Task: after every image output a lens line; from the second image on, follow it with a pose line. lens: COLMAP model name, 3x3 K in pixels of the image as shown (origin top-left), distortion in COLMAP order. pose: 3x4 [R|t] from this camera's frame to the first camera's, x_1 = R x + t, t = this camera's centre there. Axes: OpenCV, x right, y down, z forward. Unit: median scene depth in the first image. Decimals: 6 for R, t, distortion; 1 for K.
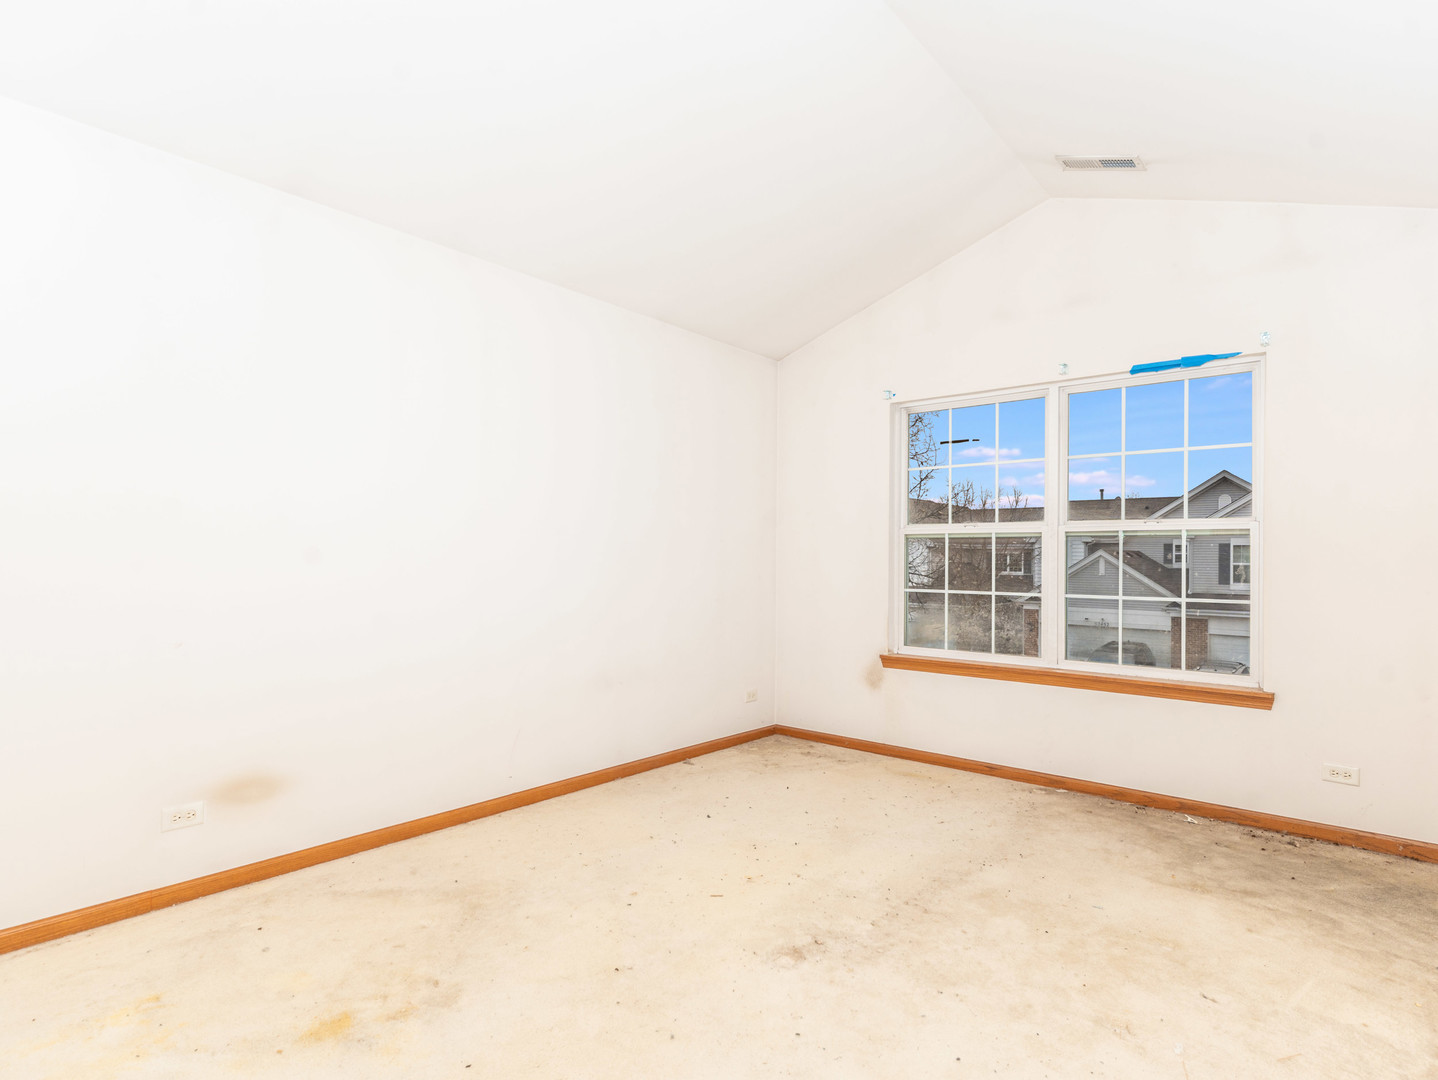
lens RADIAL K [[779.2, 0, 721.9], [0, 779.2, 539.8], [0, 0, 1]] dist [0.004219, -0.001127]
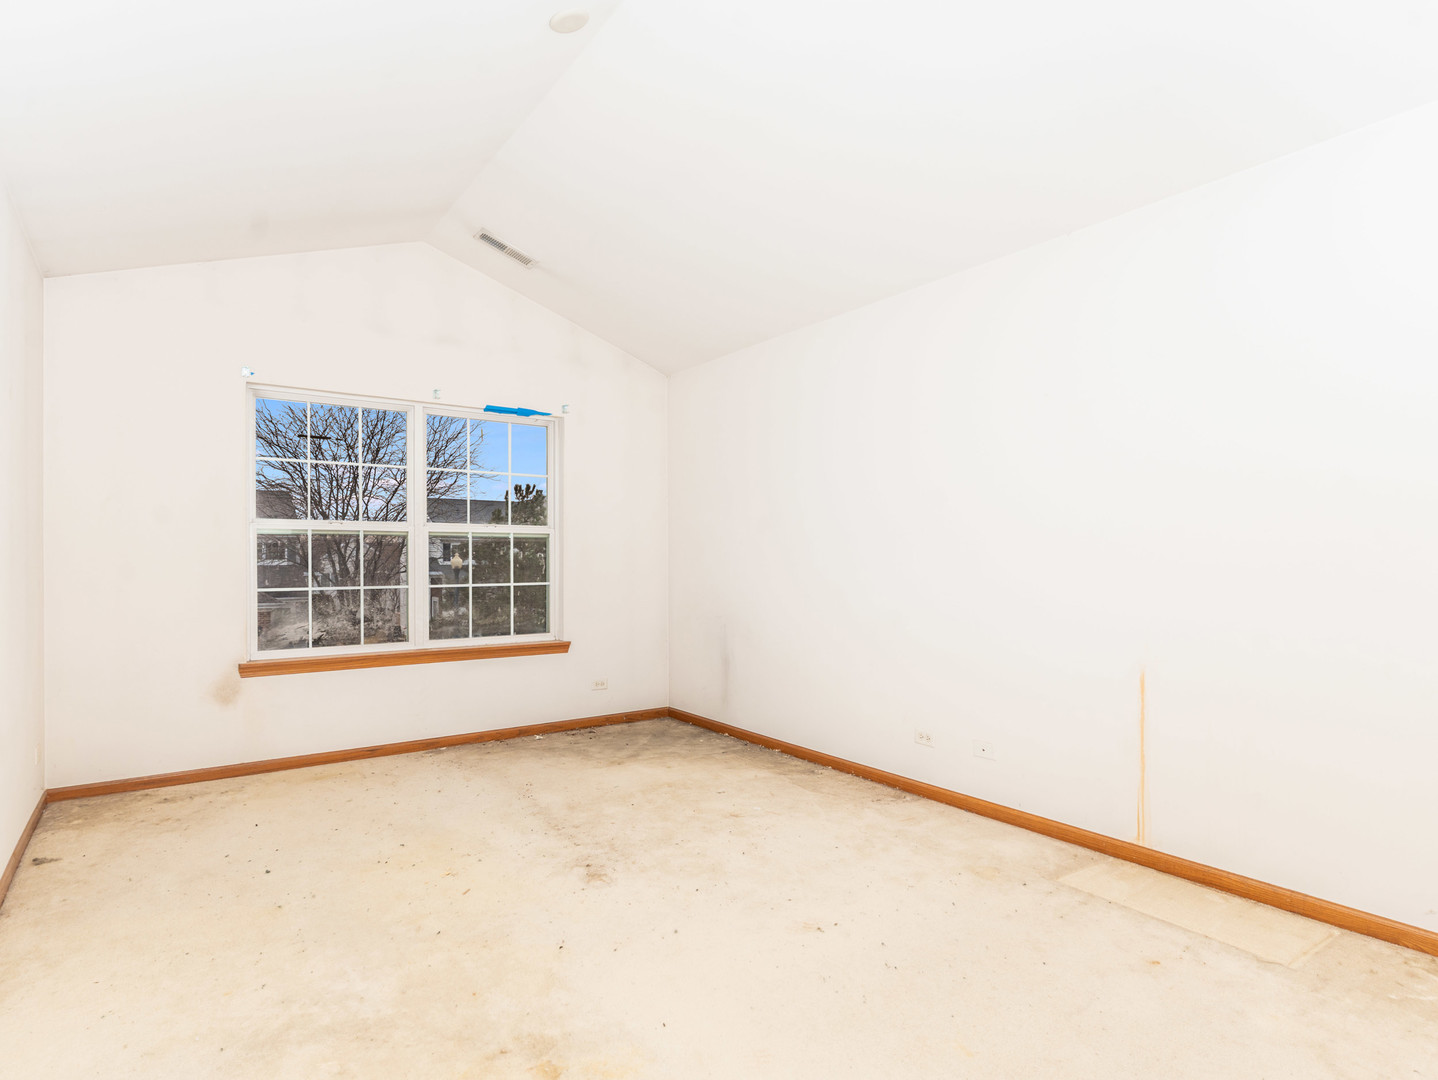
lens RADIAL K [[779.2, 0, 718.2], [0, 779.2, 550.3], [0, 0, 1]] dist [0.004219, -0.001127]
pose [[0.235191, -0.002720, 0.971945, -0.622030], [-0.020676, 0.999756, 0.007801, -0.000901], [-0.971729, -0.021931, 0.235077, 0.309755]]
